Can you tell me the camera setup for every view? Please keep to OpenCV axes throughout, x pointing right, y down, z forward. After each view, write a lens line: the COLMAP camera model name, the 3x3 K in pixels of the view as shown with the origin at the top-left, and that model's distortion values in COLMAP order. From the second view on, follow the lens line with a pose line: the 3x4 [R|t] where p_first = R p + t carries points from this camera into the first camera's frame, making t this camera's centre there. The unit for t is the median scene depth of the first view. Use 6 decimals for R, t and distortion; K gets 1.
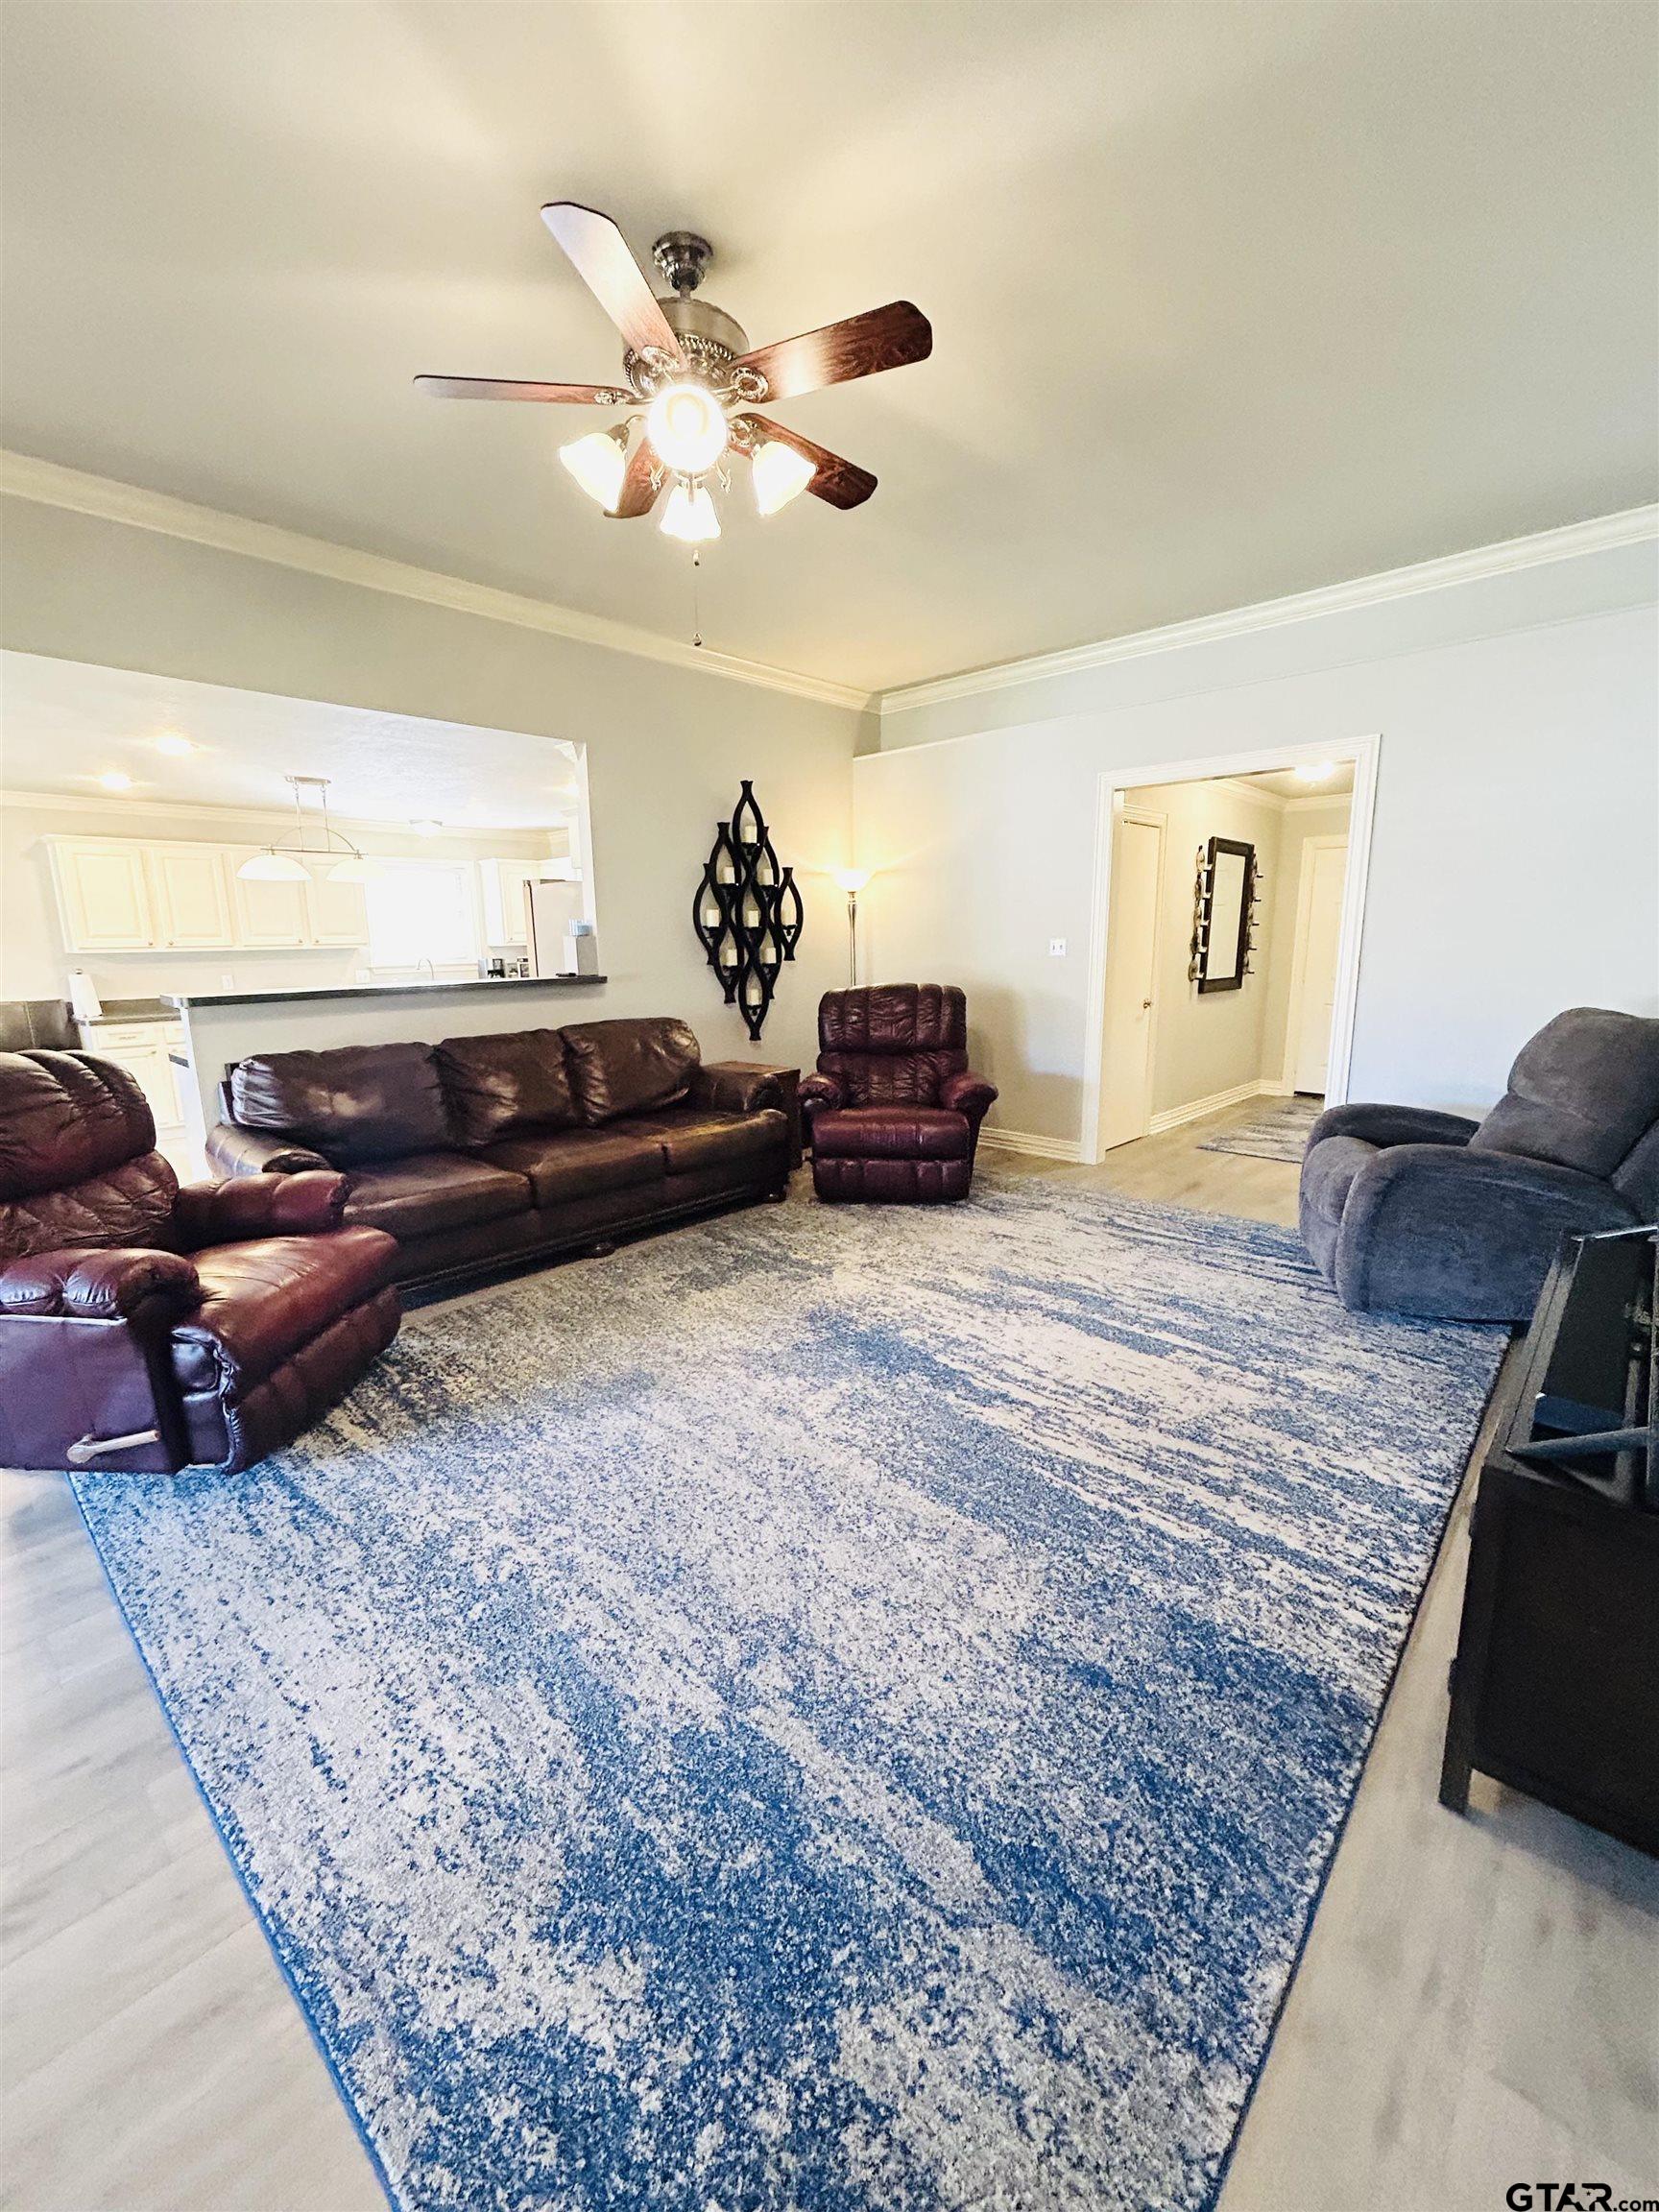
lens RADIAL K [[899.1, 0, 829.6], [0, 899.1, 1105.0], [0, 0, 1]] dist [-0.004054, 0.003228]
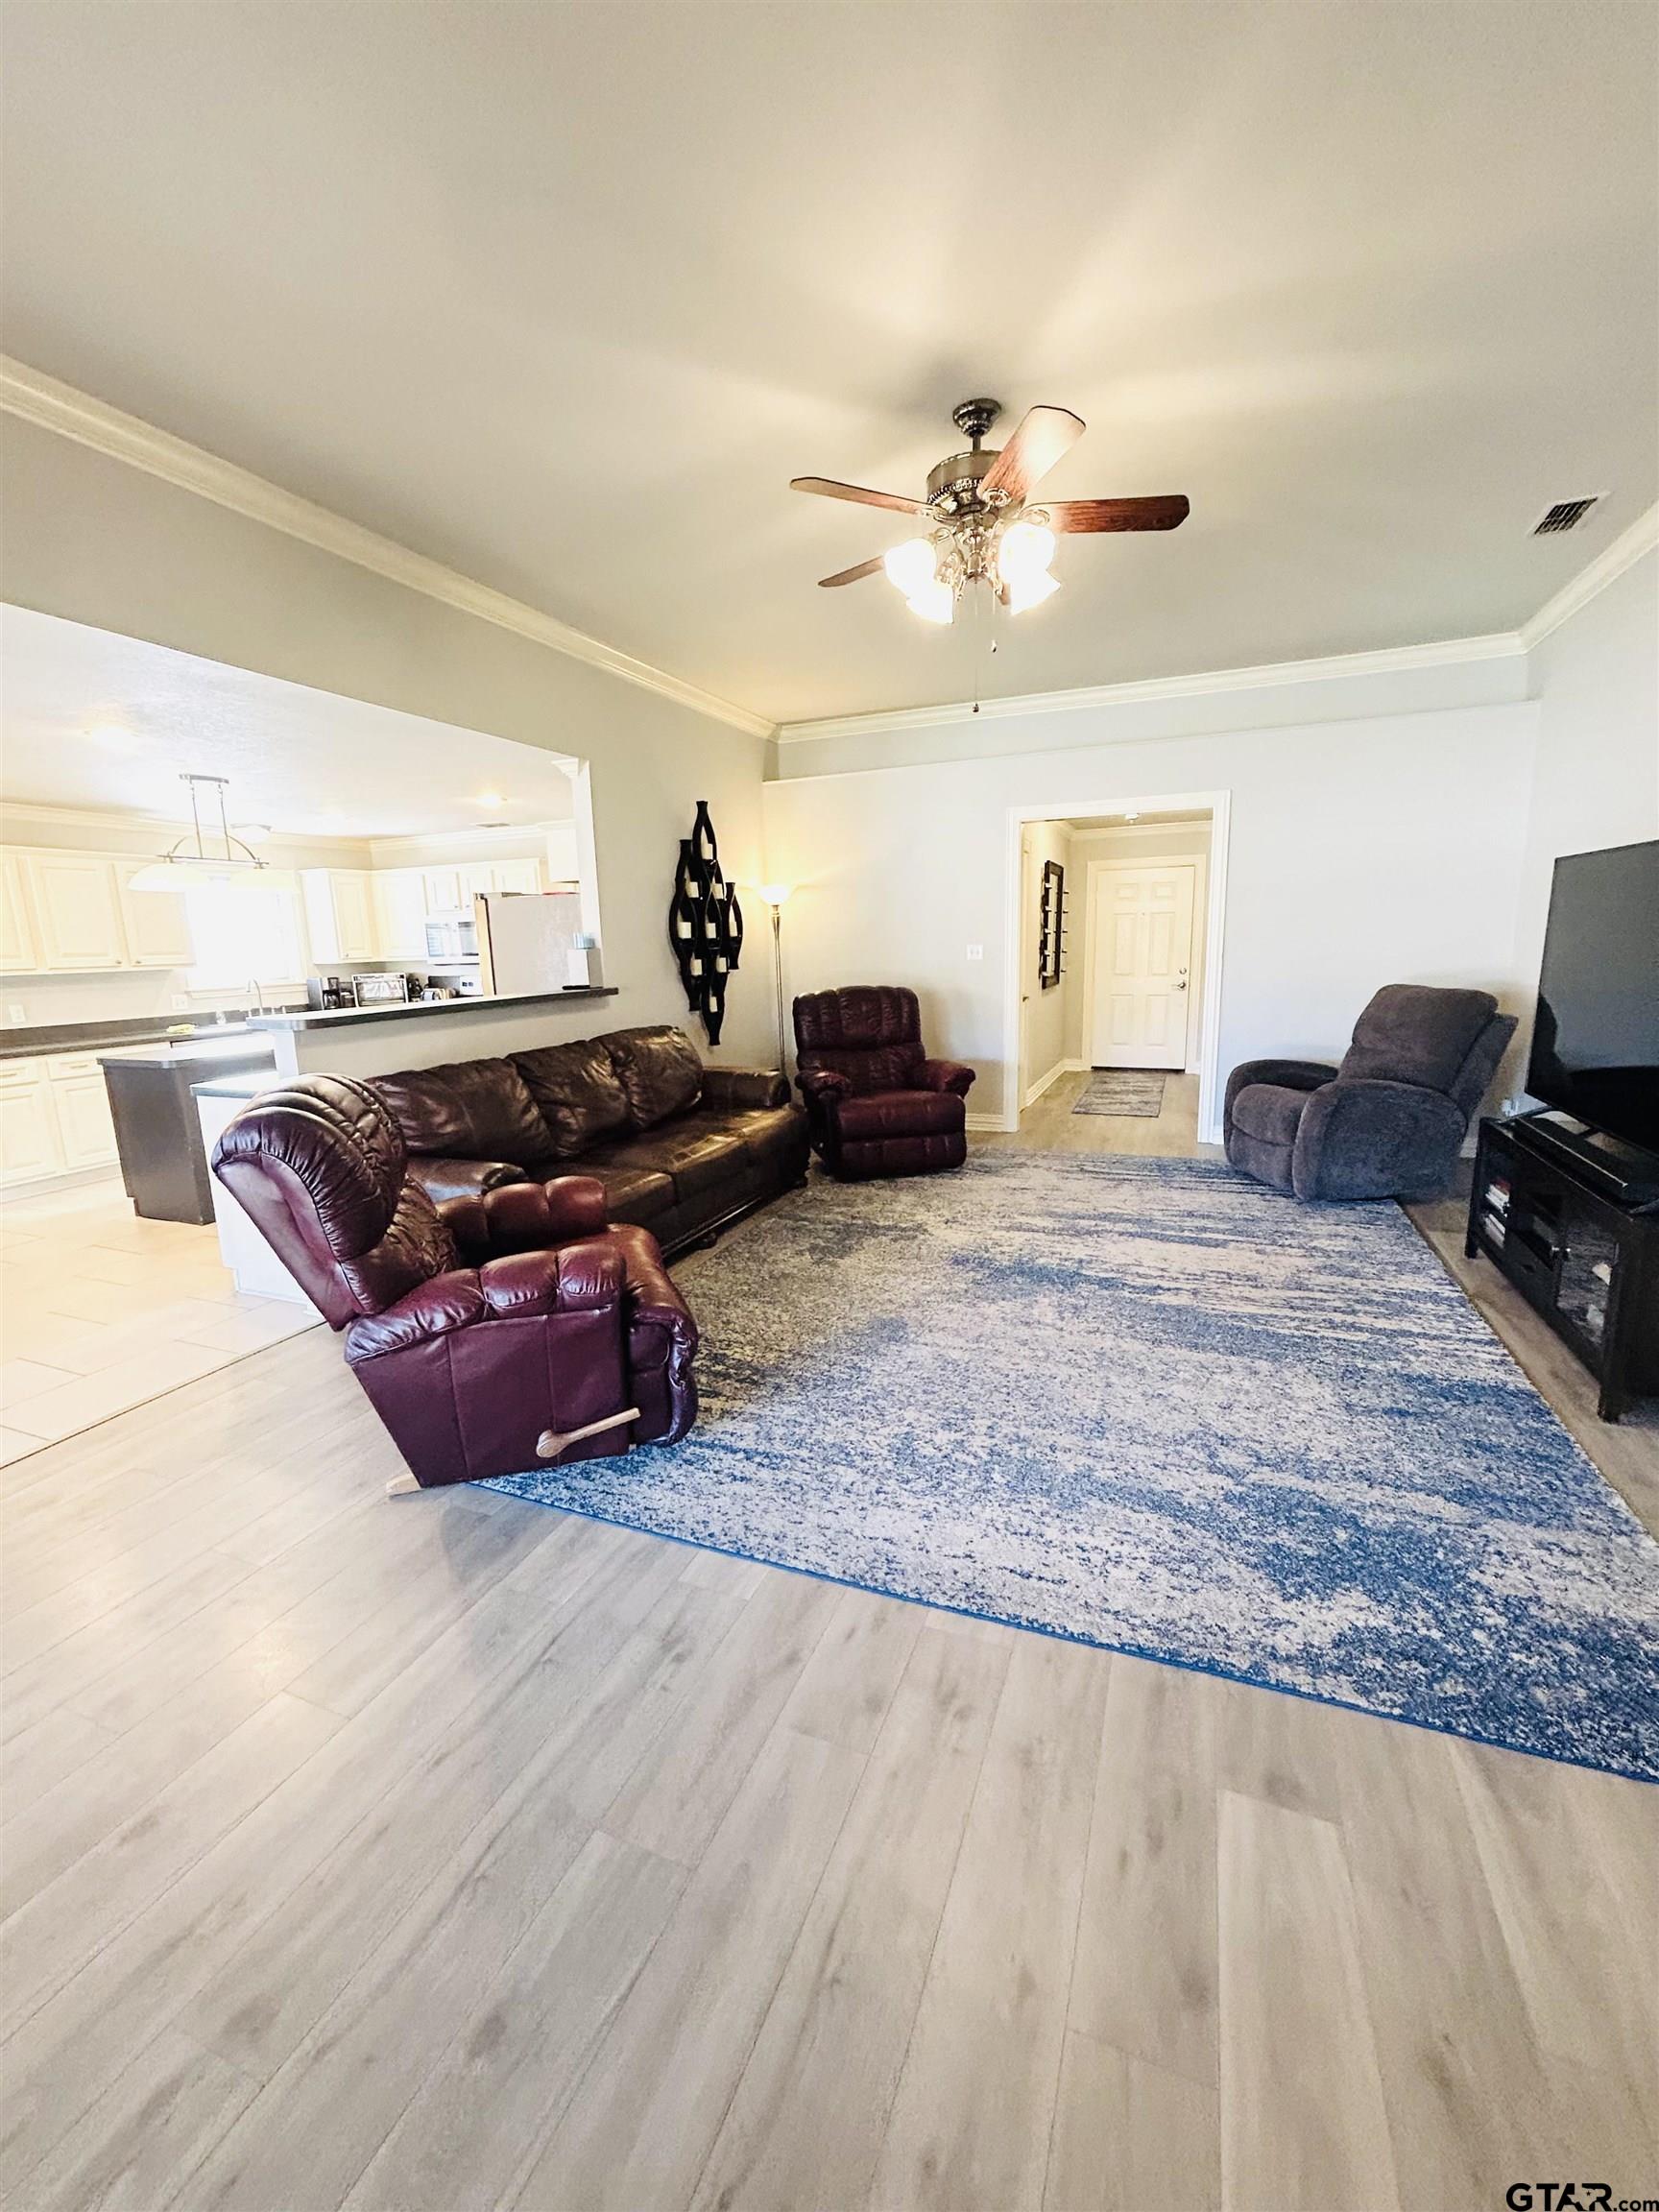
lens RADIAL K [[899.1, 0, 830.5], [0, 899.1, 1102.8], [0, 0, 1]] dist [-0.004054, 0.003228]
pose [[0.933715, -0.076116, 0.349834, -0.549121], [0.081316, 0.996688, -0.000179, 0.011455], [-0.348661, 0.028615, 0.936812, -0.061410]]
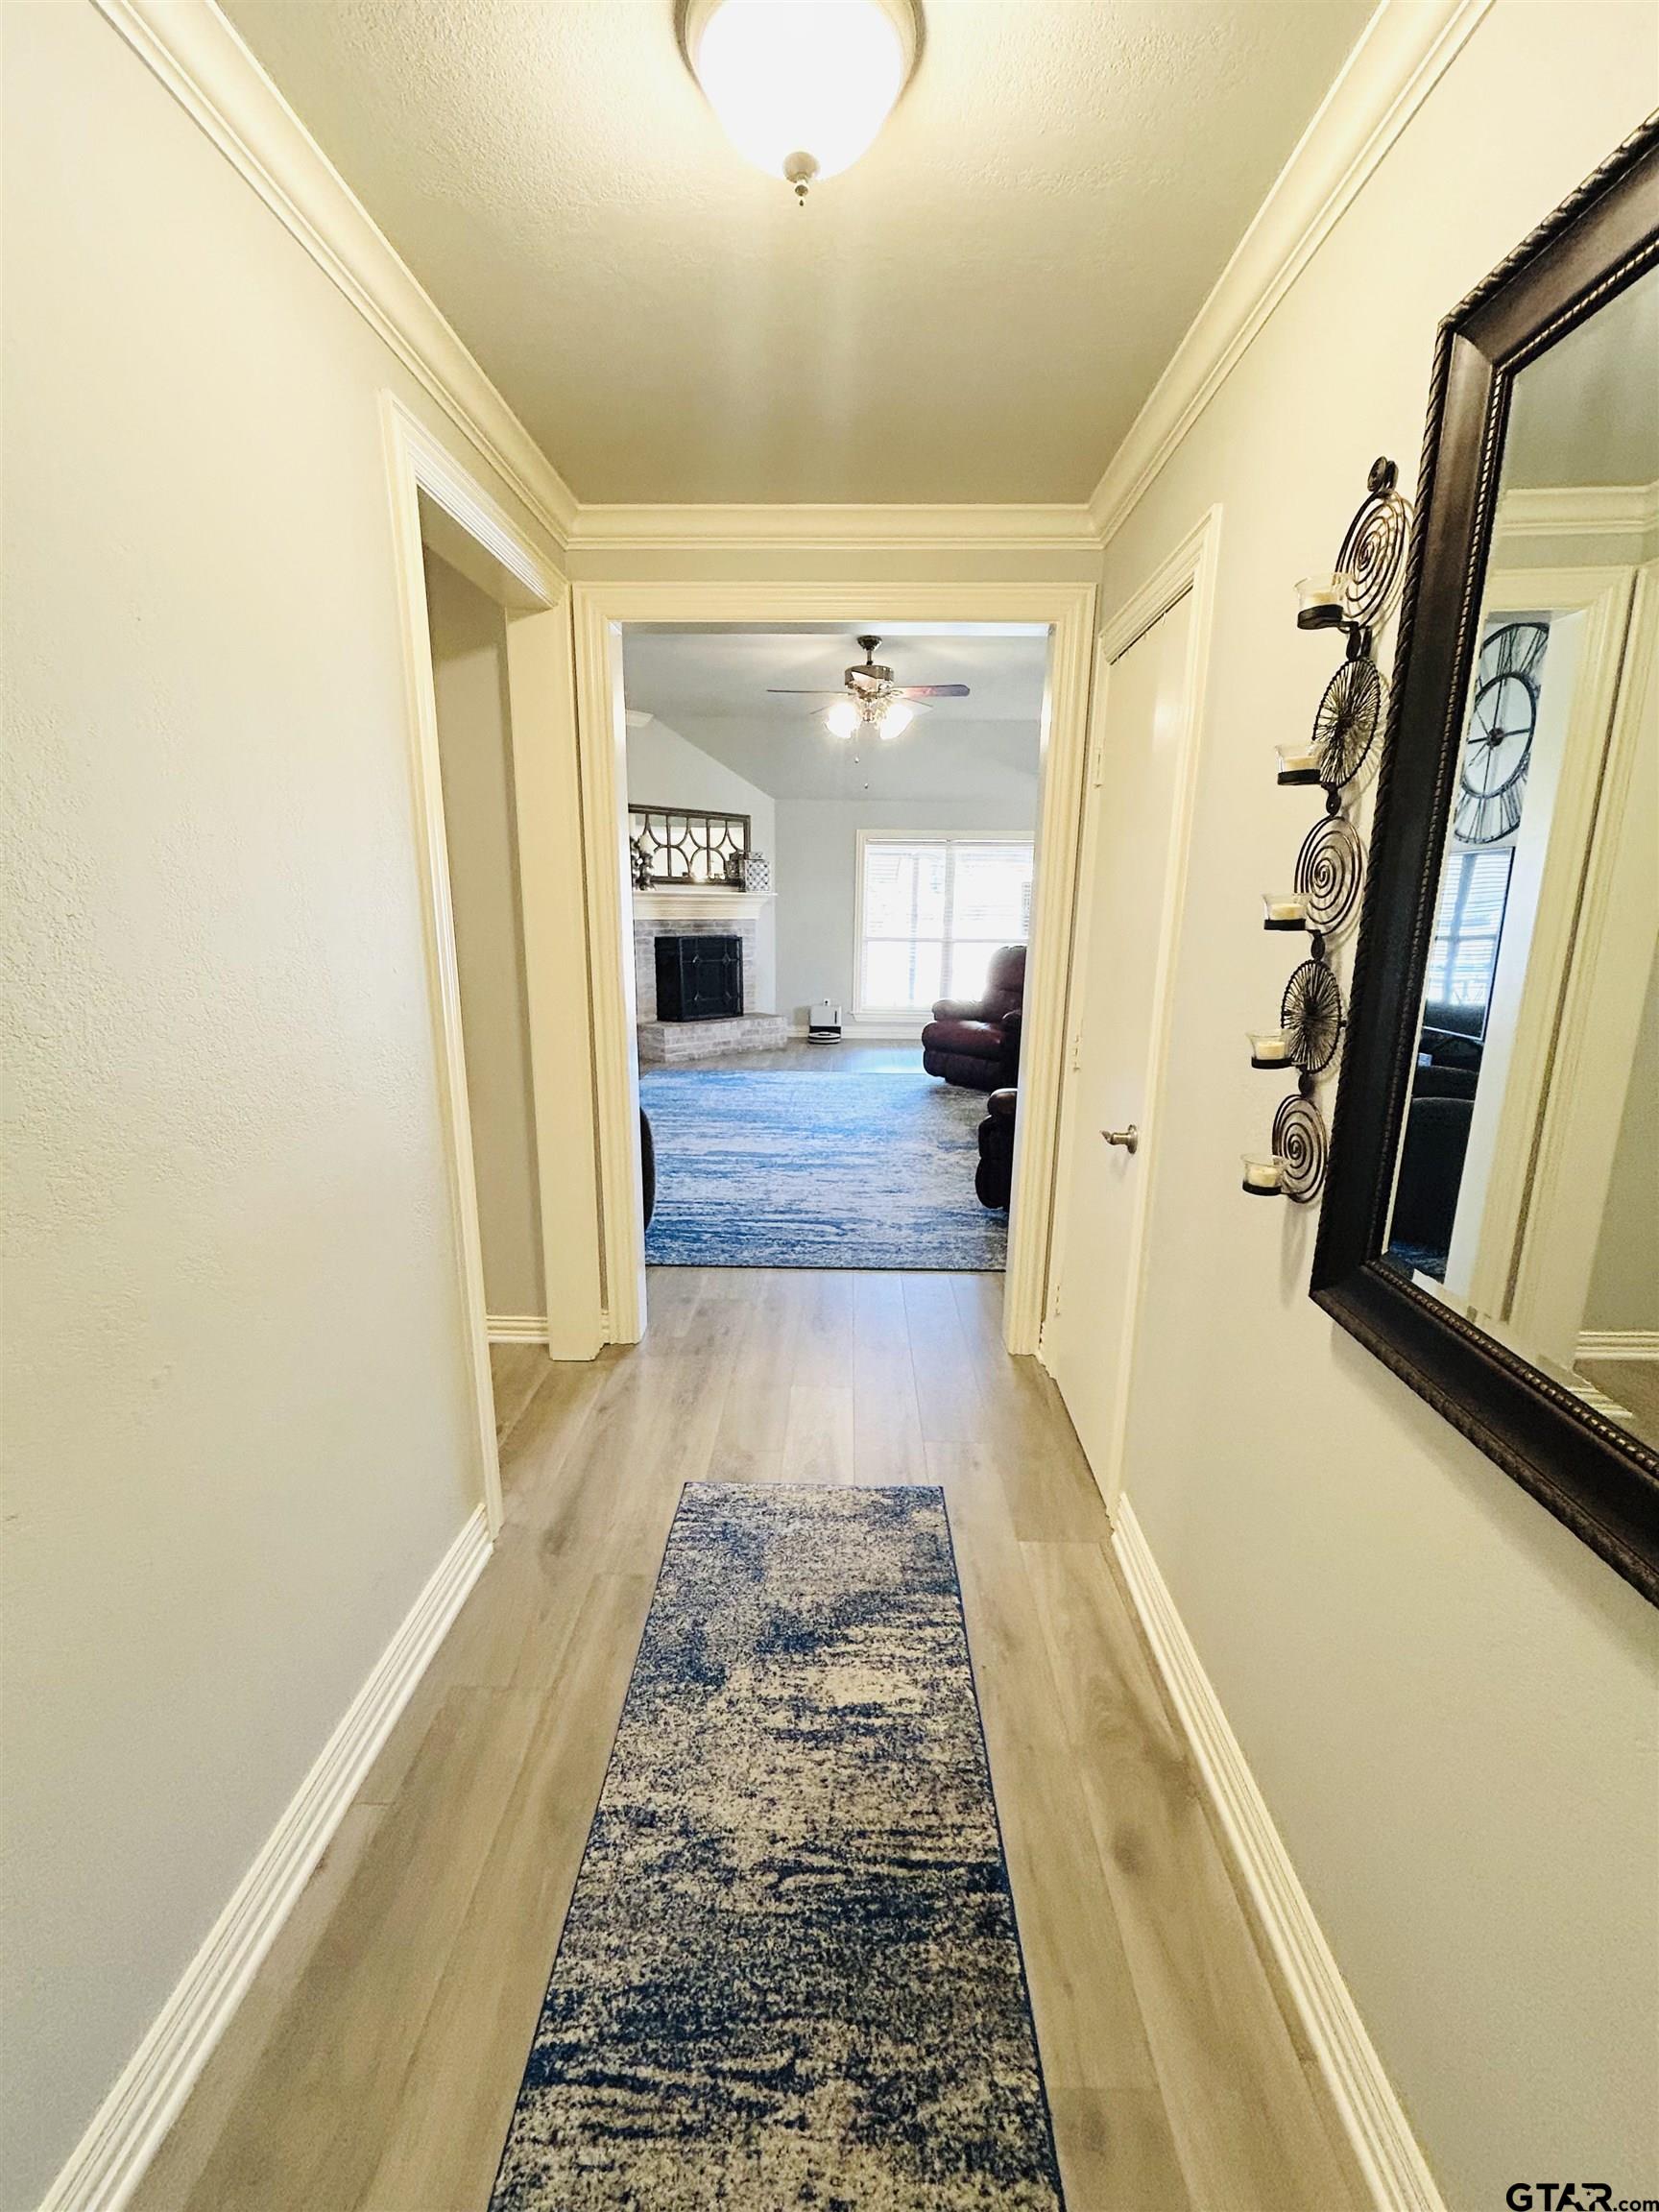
lens RADIAL K [[899.1, 0, 828.0], [0, 899.1, 1117.2], [0, 0, 1]] dist [-0.004054, 0.003228]
pose [[-0.748327, 0.162714, -0.643064, 1.118451], [-0.125494, 0.917213, 0.378117, -0.403668], [0.651351, 0.363655, -0.665955, 1.952233]]
